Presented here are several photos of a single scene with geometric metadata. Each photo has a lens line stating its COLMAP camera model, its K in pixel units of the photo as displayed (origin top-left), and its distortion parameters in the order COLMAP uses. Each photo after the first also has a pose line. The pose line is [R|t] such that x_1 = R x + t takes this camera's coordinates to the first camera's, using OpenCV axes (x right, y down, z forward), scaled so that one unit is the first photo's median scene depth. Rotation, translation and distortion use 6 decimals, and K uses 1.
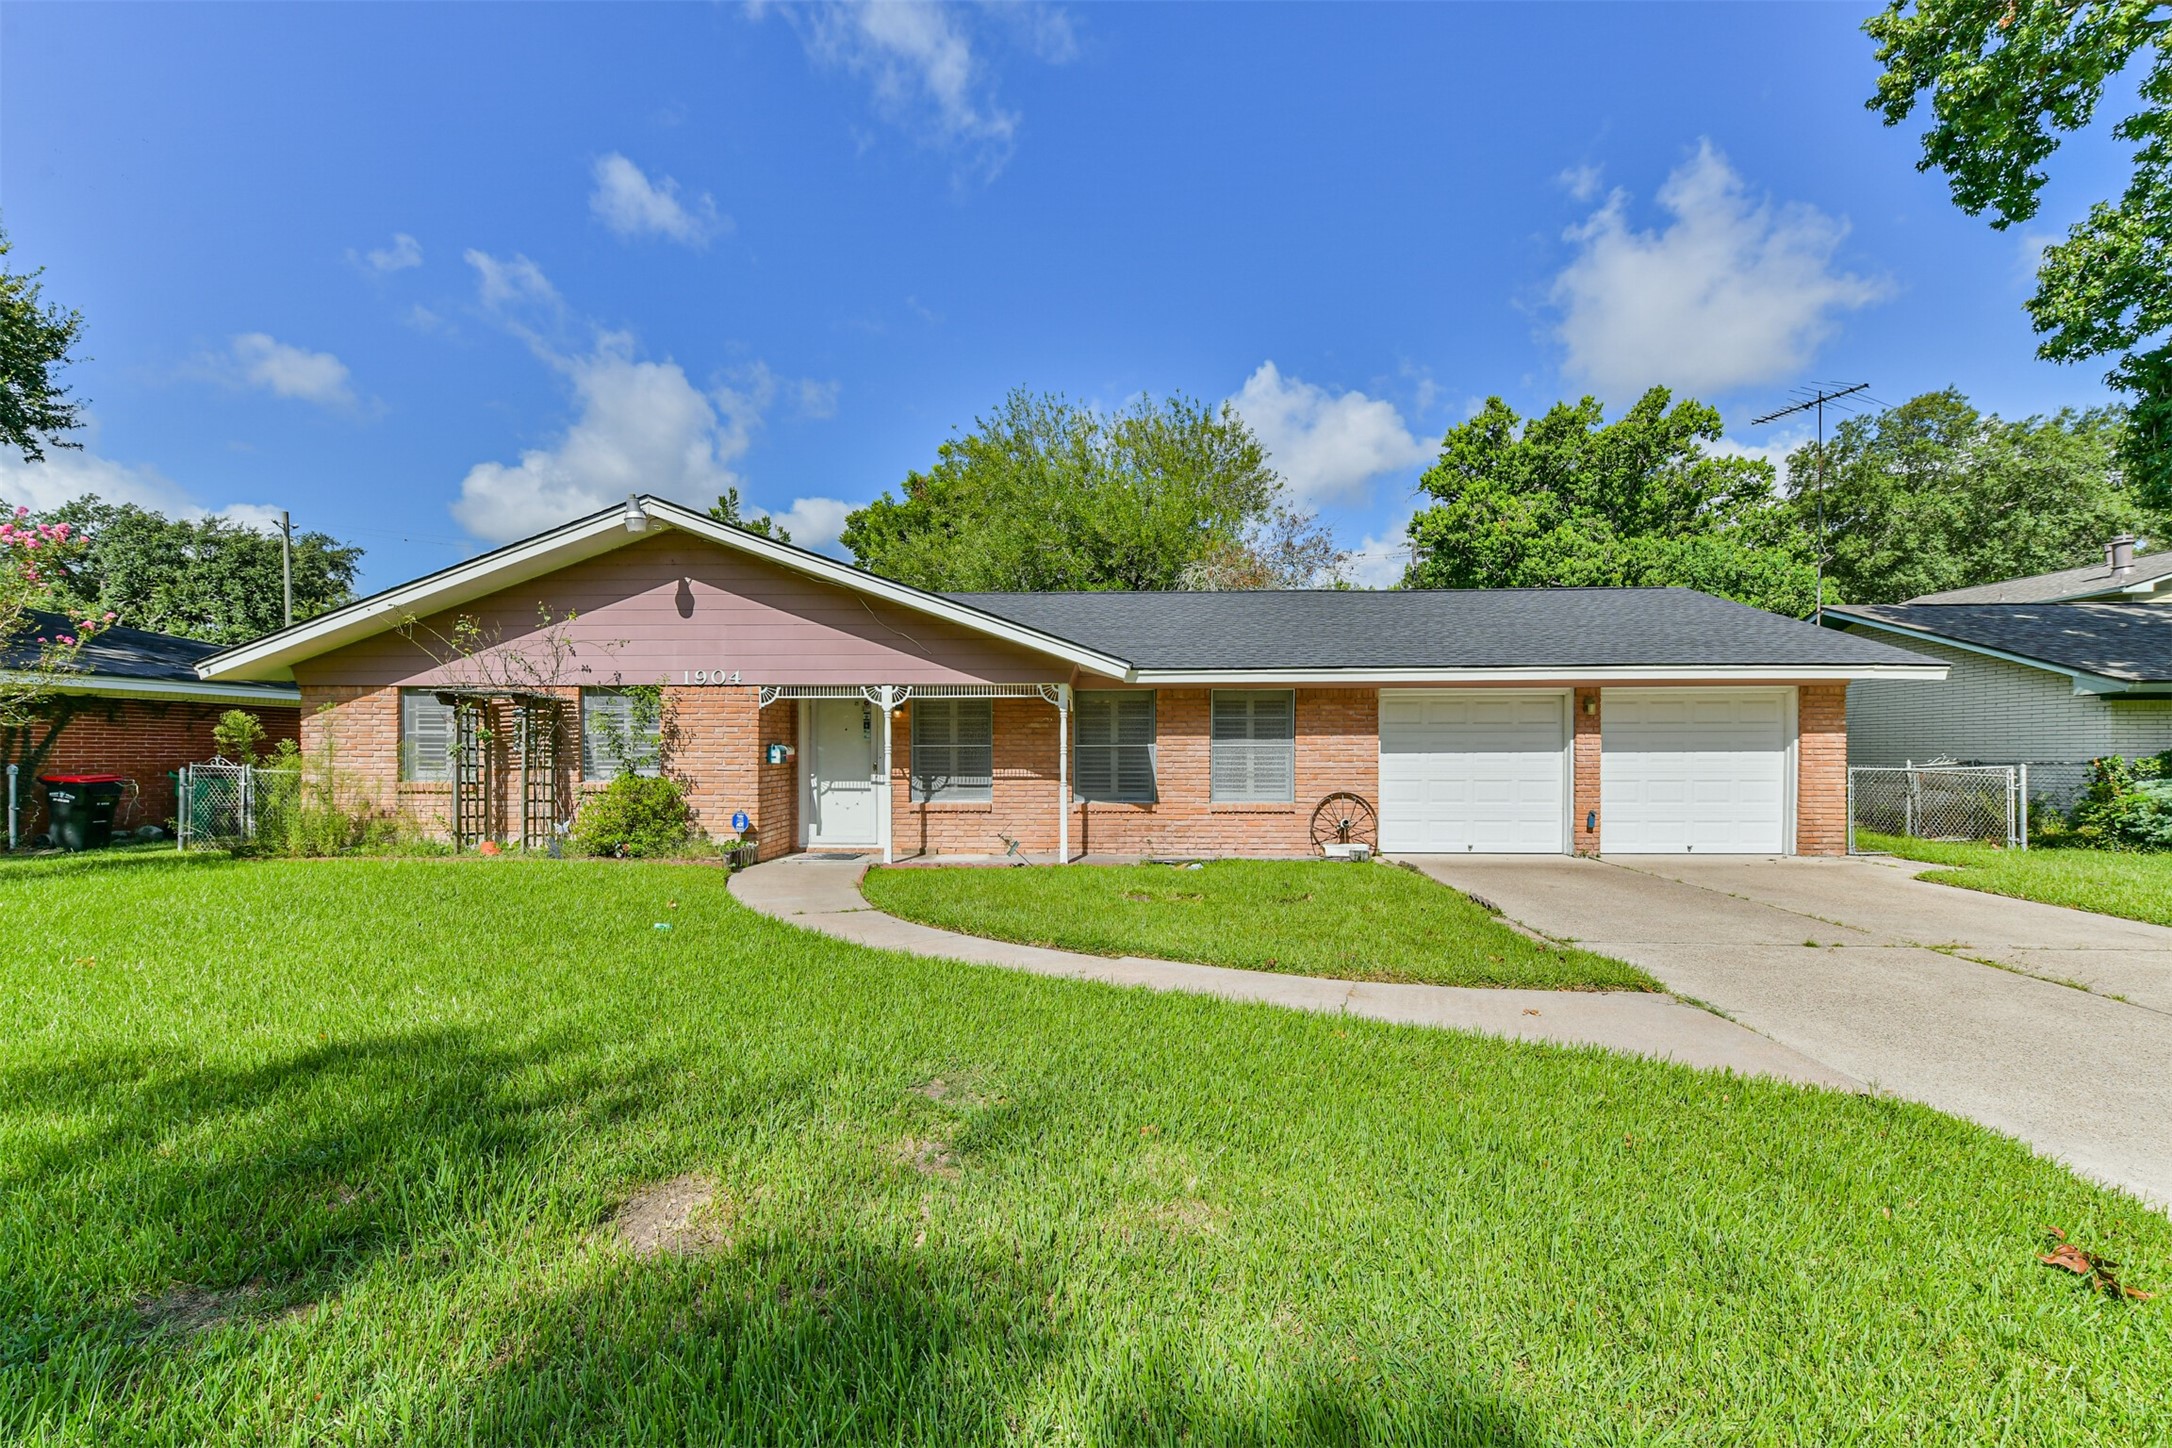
lens RADIAL K [[937.4, 0, 1096.6], [0, 937.4, 723.5], [0, 0, 1]] dist [-0.002449, -0.000058]
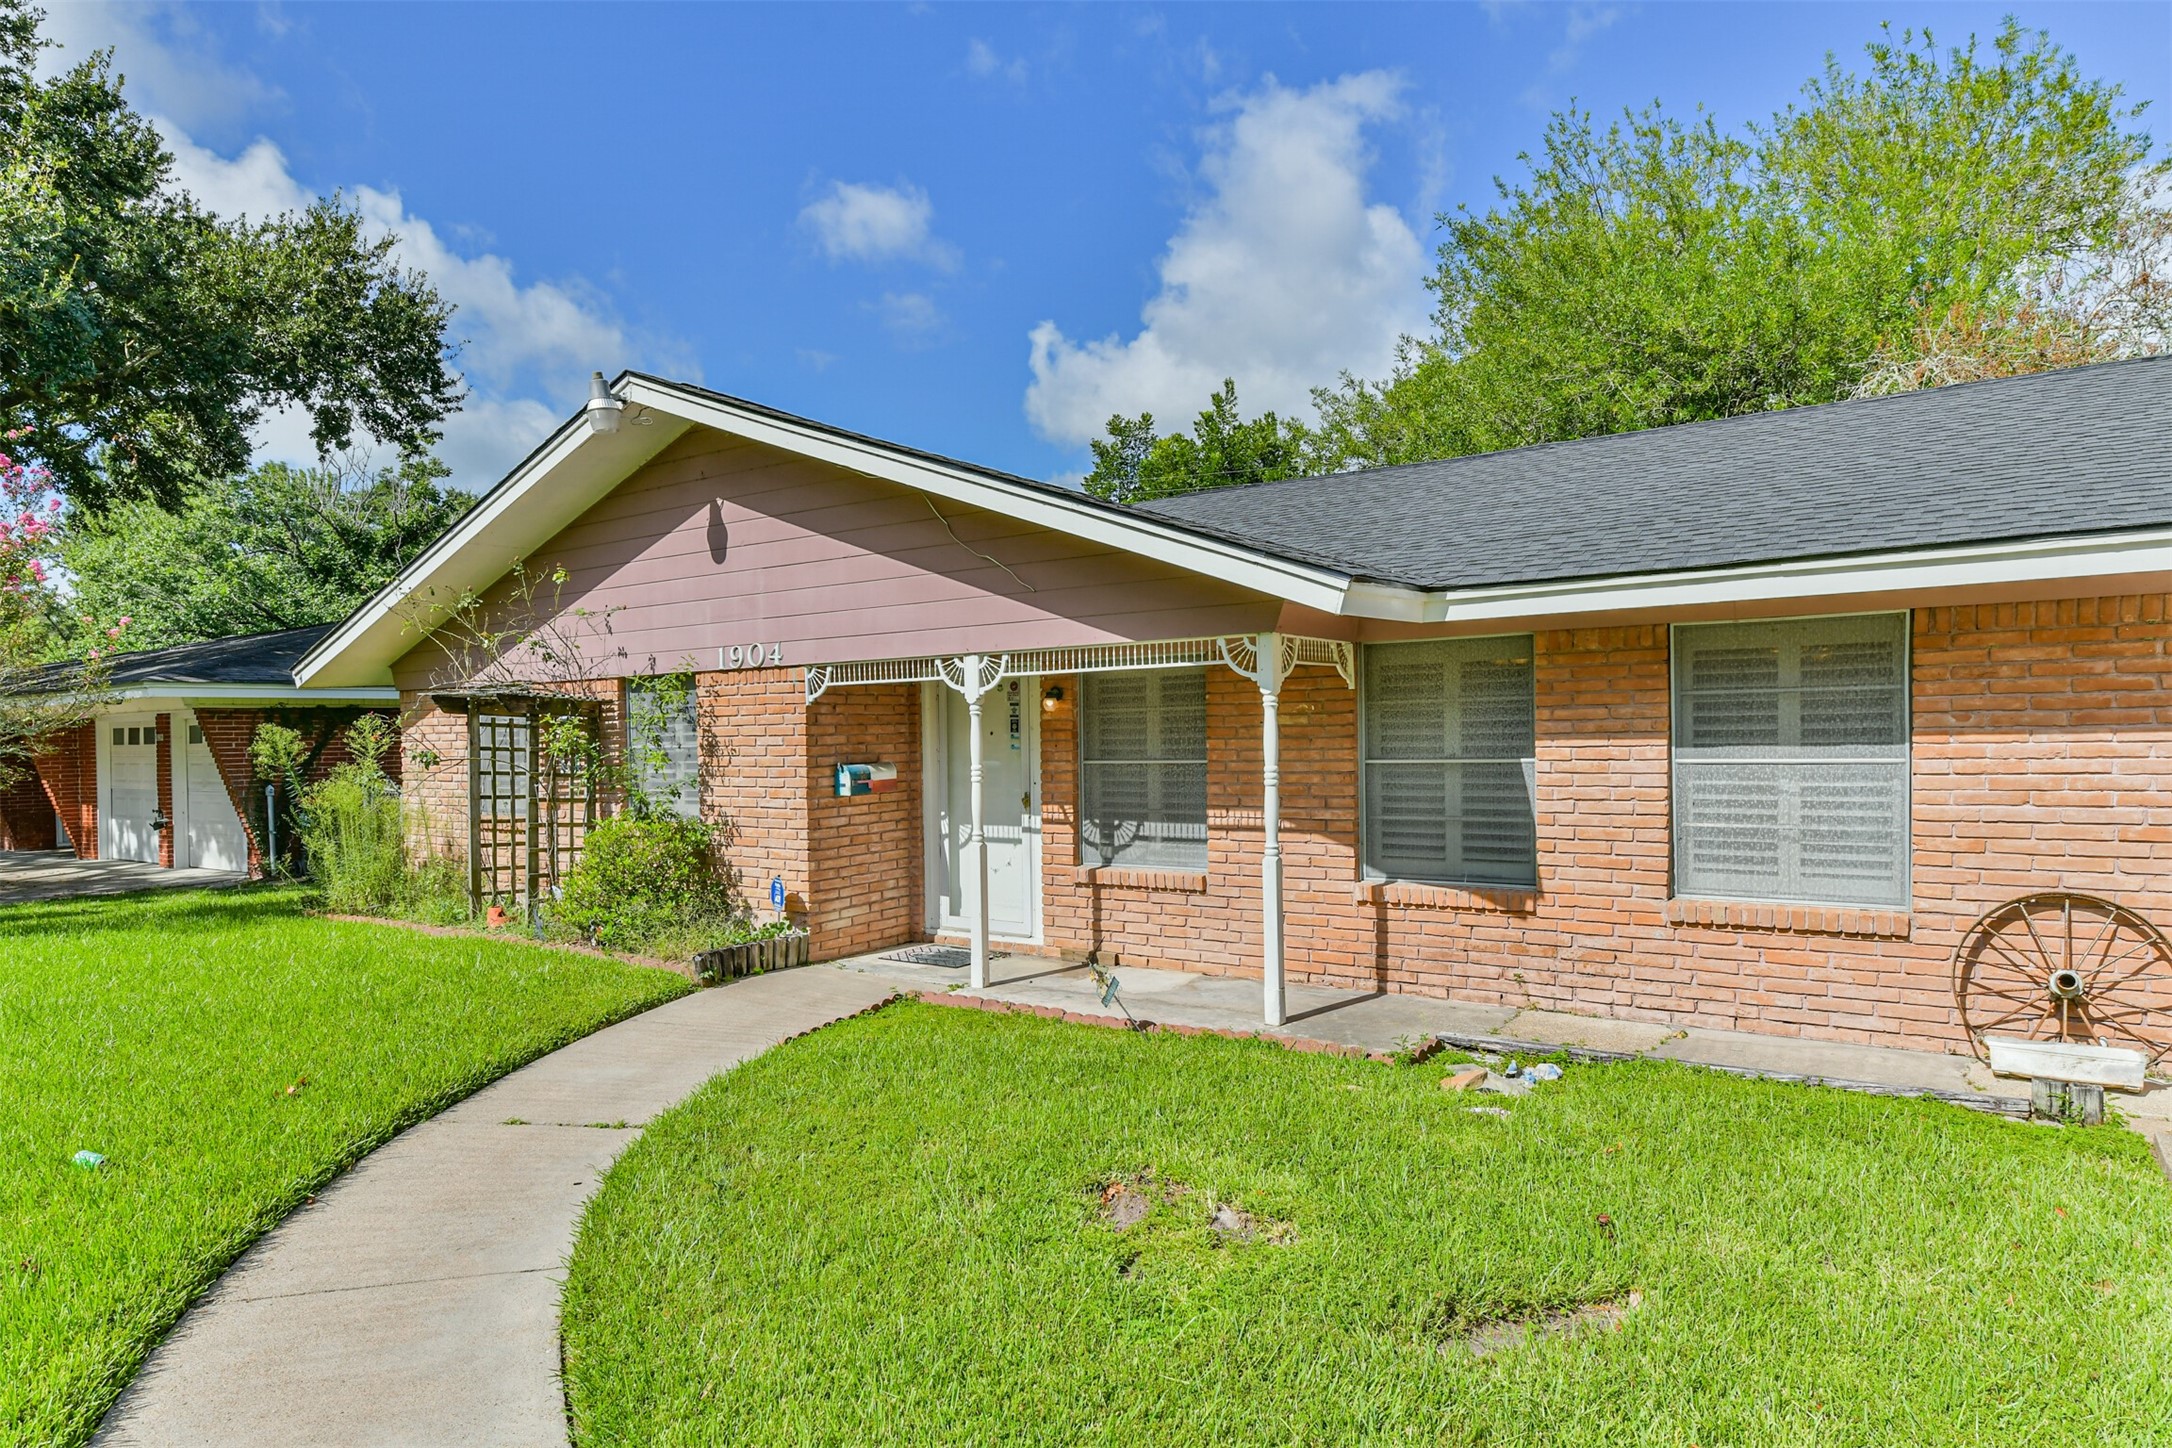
lens RADIAL K [[1282.2, 0, 1079.8], [0, 1282.2, 735.8], [0, 0, 1]] dist [-0.002559, -0.001756]
pose [[0.833985, -0.013947, -0.551611, 0.217734], [0.031749, 0.999237, 0.022737, -0.008628], [0.550873, -0.036476, 0.833791, 0.389634]]
